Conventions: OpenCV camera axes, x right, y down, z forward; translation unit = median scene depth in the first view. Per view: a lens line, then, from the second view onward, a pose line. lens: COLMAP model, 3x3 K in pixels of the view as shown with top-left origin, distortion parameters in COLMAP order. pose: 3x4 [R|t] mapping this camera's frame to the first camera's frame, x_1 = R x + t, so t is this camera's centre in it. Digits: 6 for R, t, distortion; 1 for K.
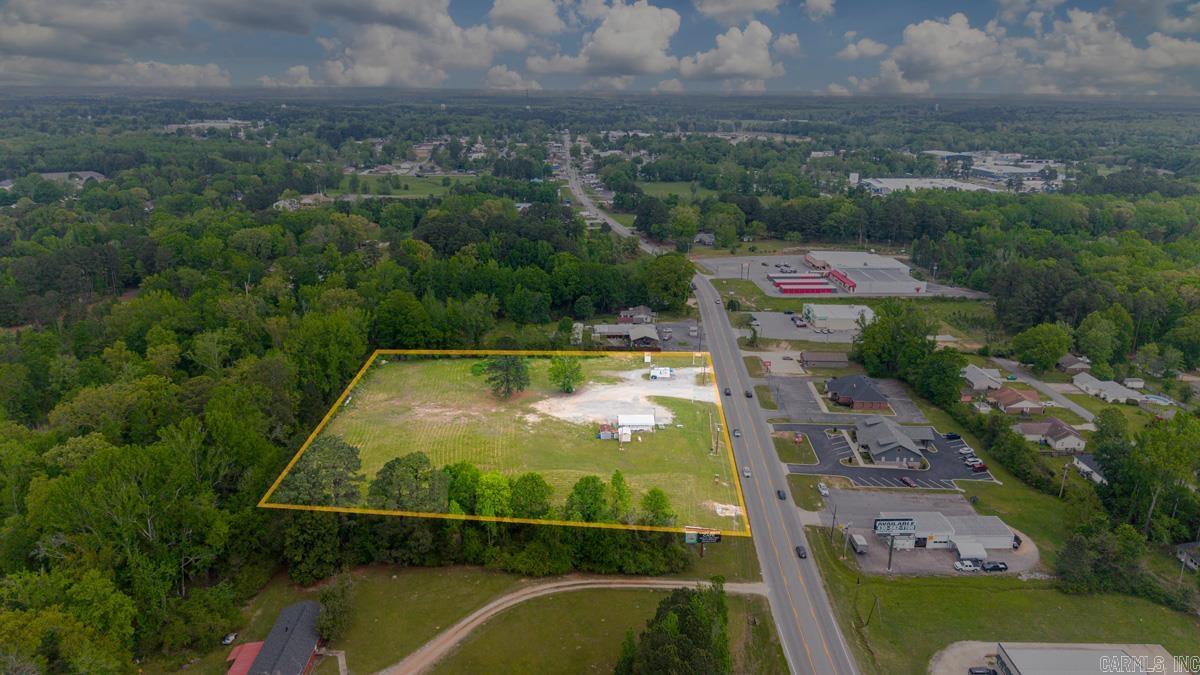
lens RADIAL K [[796.6, 0, 599.6], [0, 796.6, 340.8], [0, 0, 1]] dist [0.037078, -0.051488]
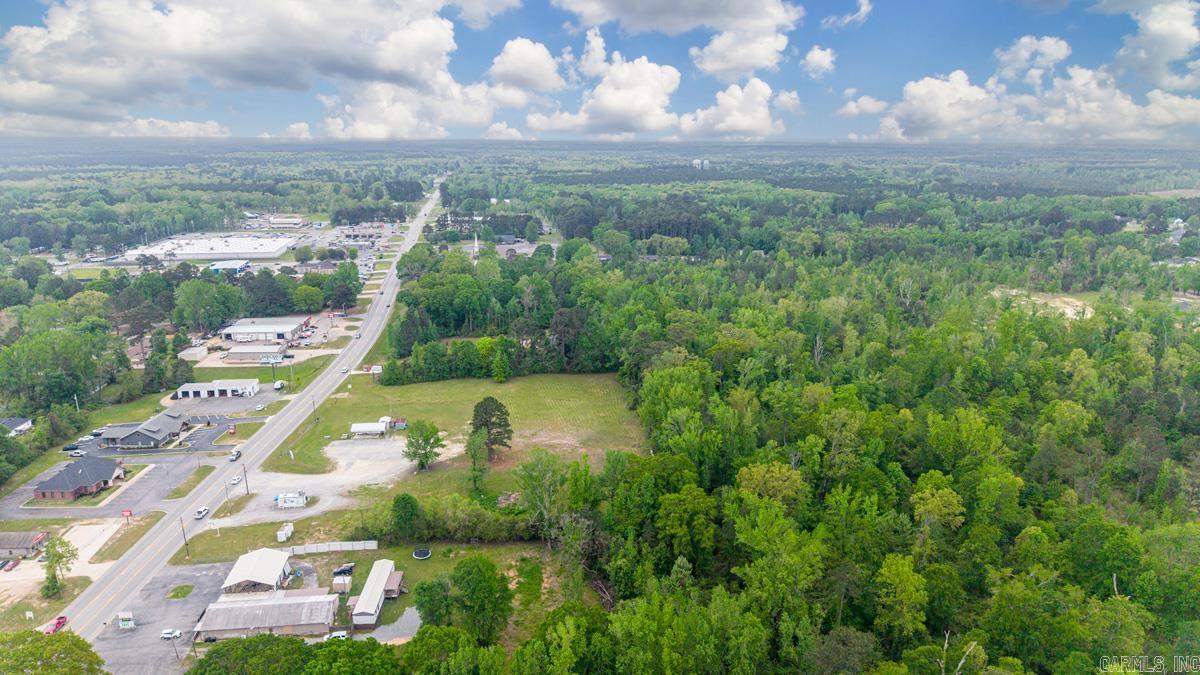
lens RADIAL K [[796.6, 0, 599.3], [0, 796.6, 329.6], [0, 0, 1]] dist [0.037078, -0.051488]
pose [[-0.997077, 0.009127, -0.075862, -0.161151], [-0.031474, 0.855635, 0.516623, -0.507452], [0.069625, 0.517500, -0.852846, 1.596026]]
